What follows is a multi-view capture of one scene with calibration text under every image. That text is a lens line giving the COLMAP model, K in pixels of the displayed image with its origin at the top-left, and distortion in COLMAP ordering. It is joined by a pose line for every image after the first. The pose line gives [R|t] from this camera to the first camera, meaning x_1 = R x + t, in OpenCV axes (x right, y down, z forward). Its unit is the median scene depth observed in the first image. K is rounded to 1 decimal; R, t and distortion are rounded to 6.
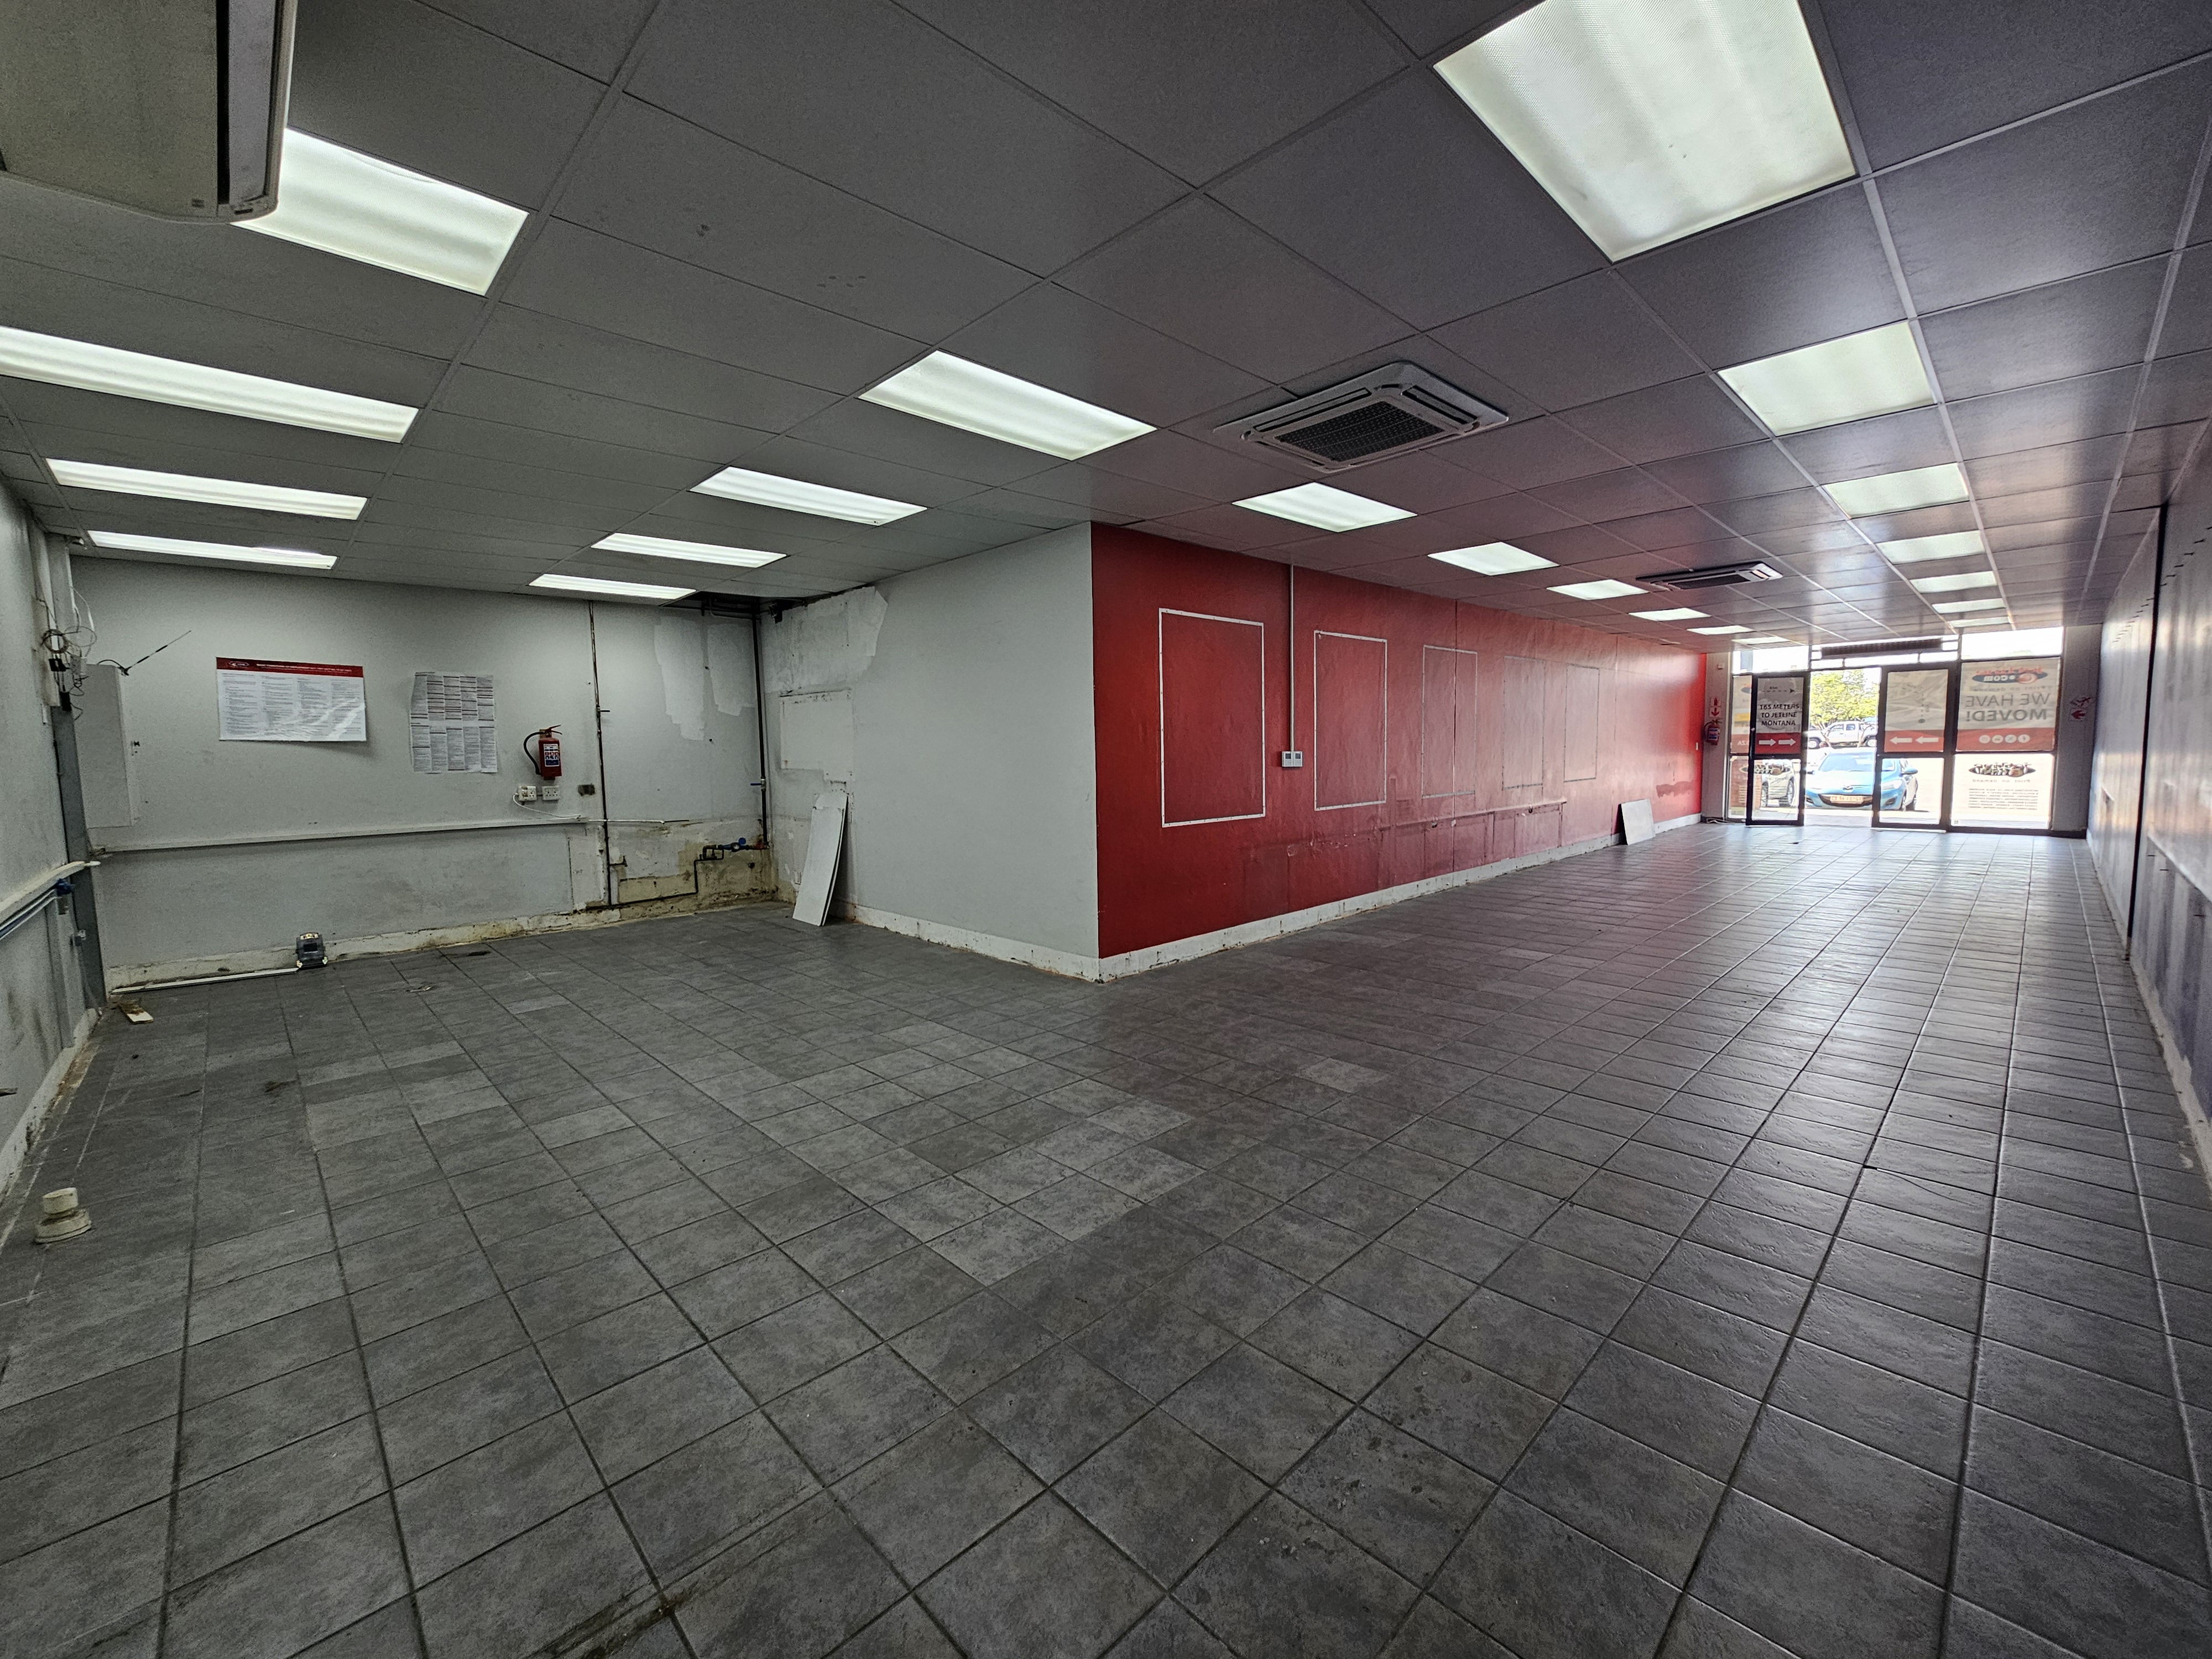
lens RADIAL K [[906.2, 0, 1094.7], [0, 906.2, 823.2], [0, 0, 1]] dist [-0.006767, 0.002670]
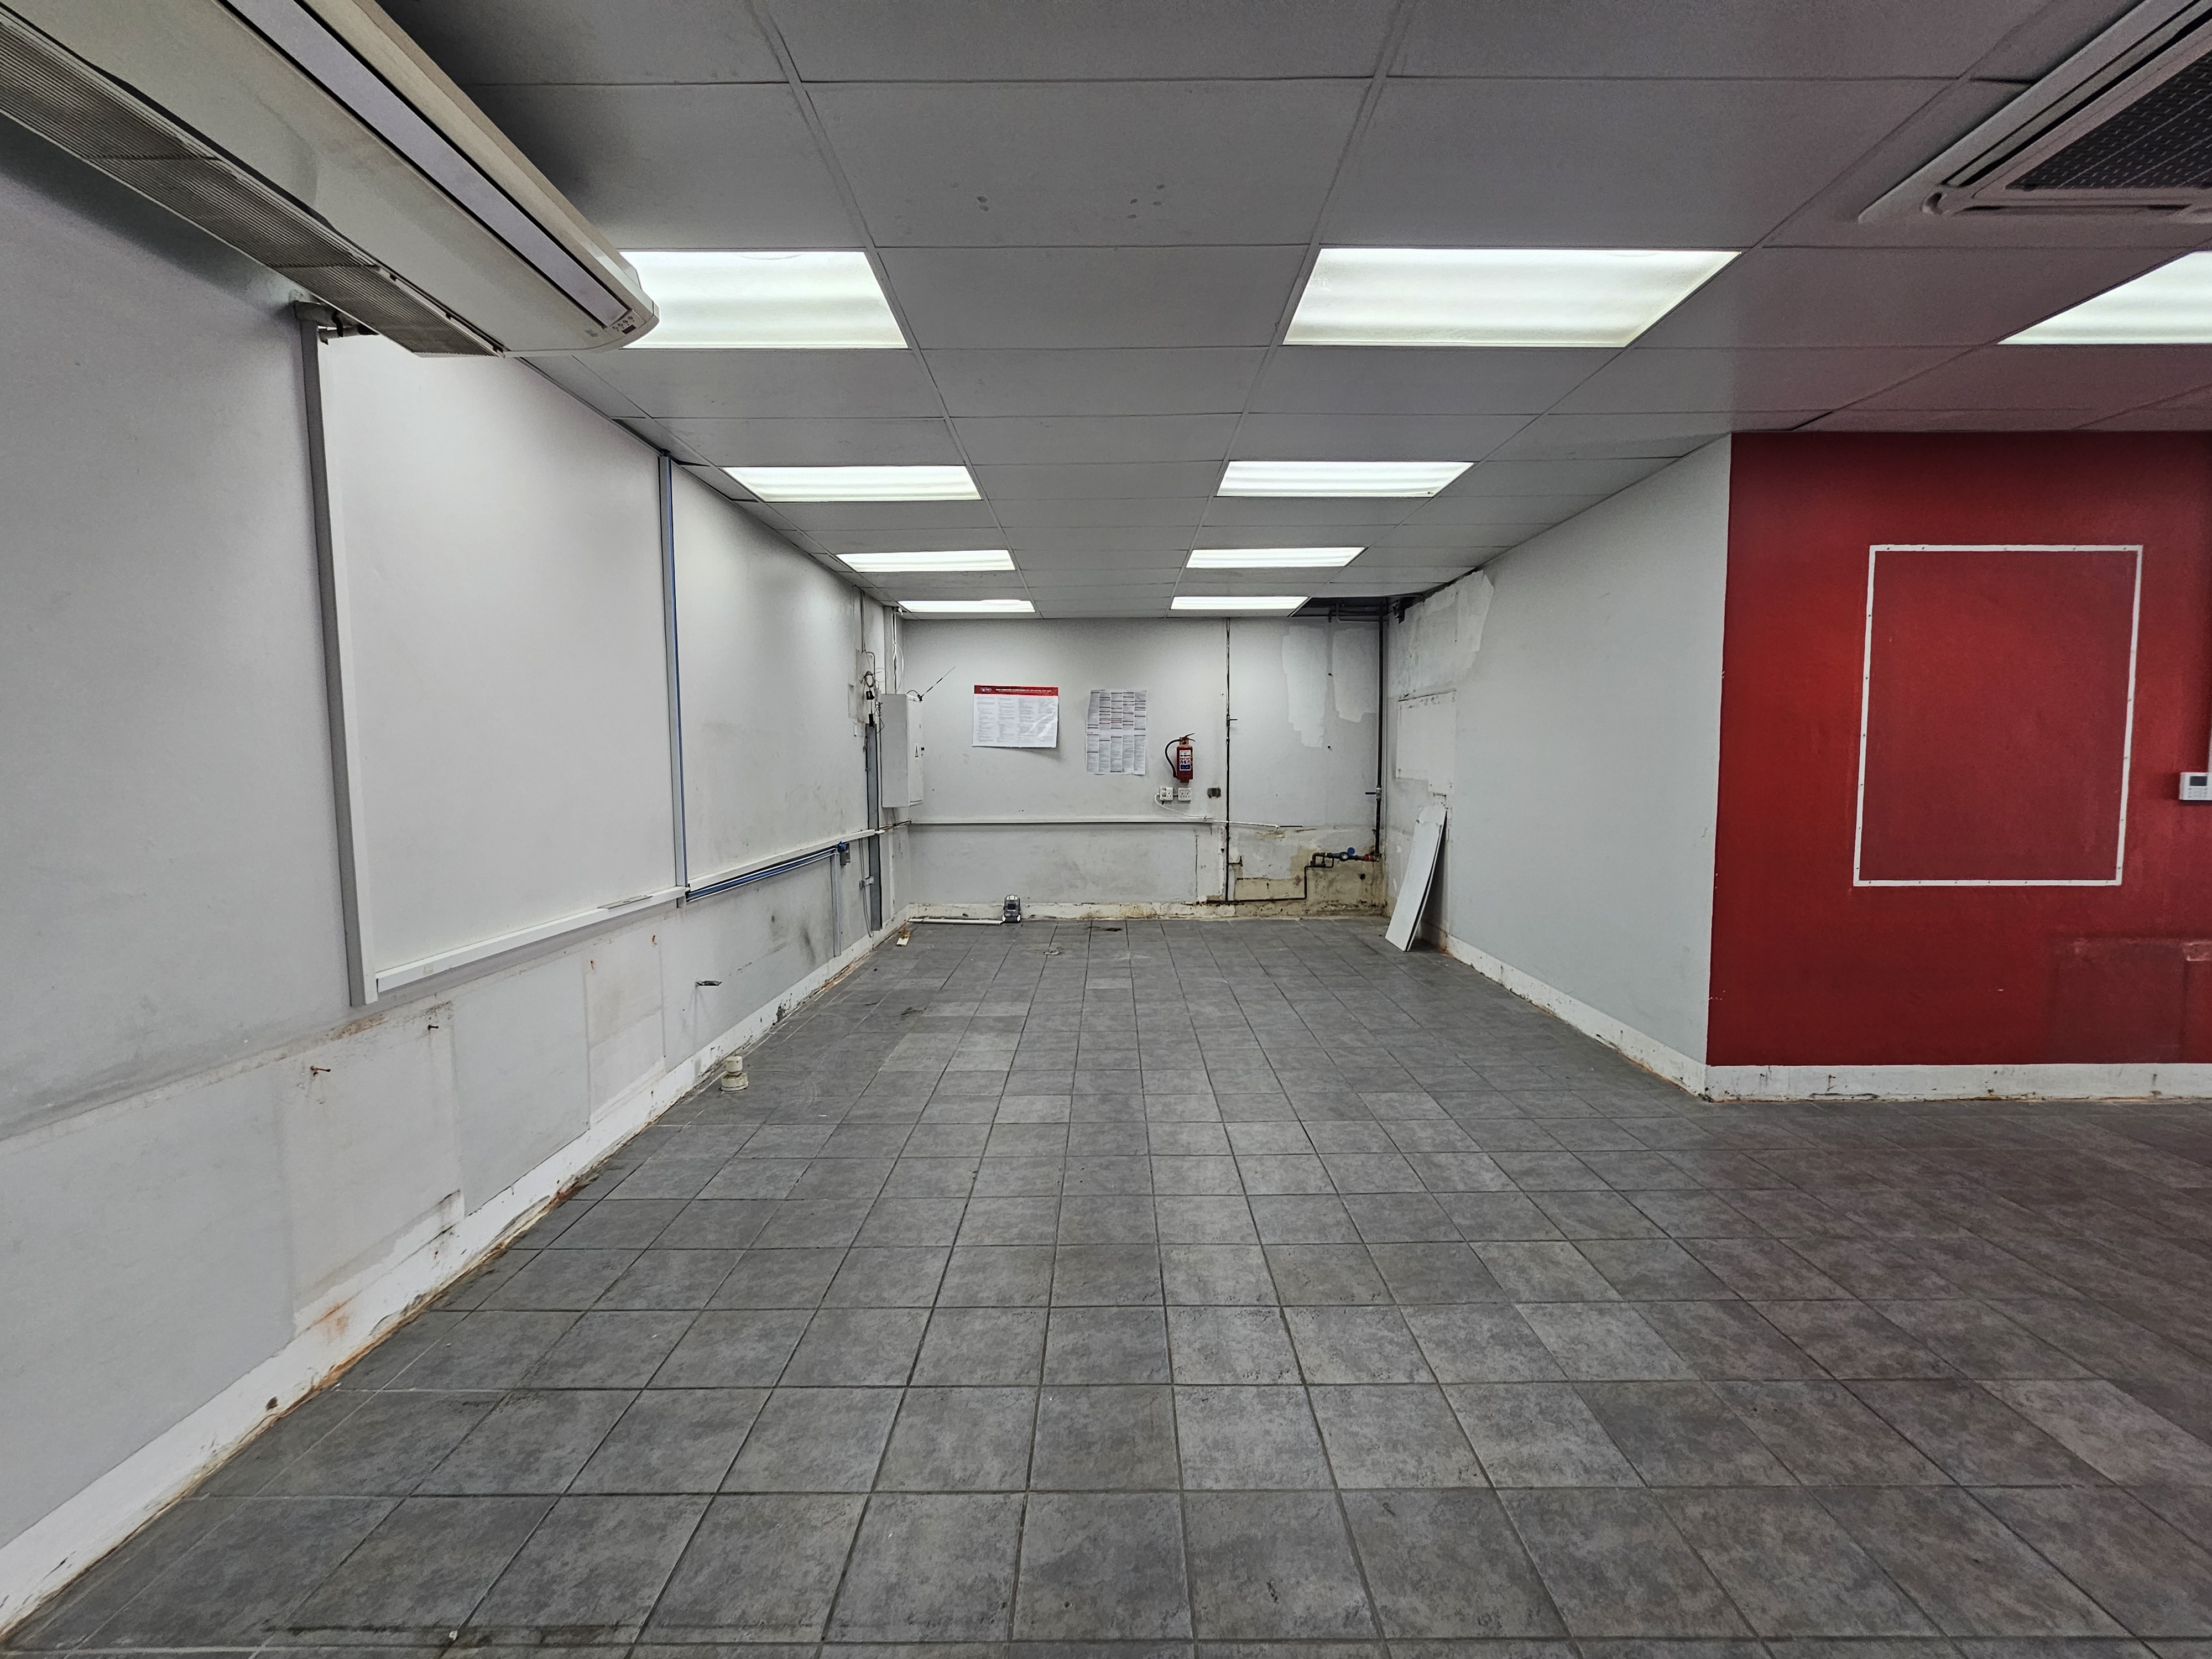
lens RADIAL K [[906.2, 0, 1103.5], [0, 906.2, 821.6], [0, 0, 1]] dist [-0.006767, 0.002670]
pose [[0.722429, 0.059948, -0.688842, 0.114950], [-0.065656, 0.997681, 0.017968, -0.015773], [0.688321, 0.032246, 0.724689, 0.148534]]
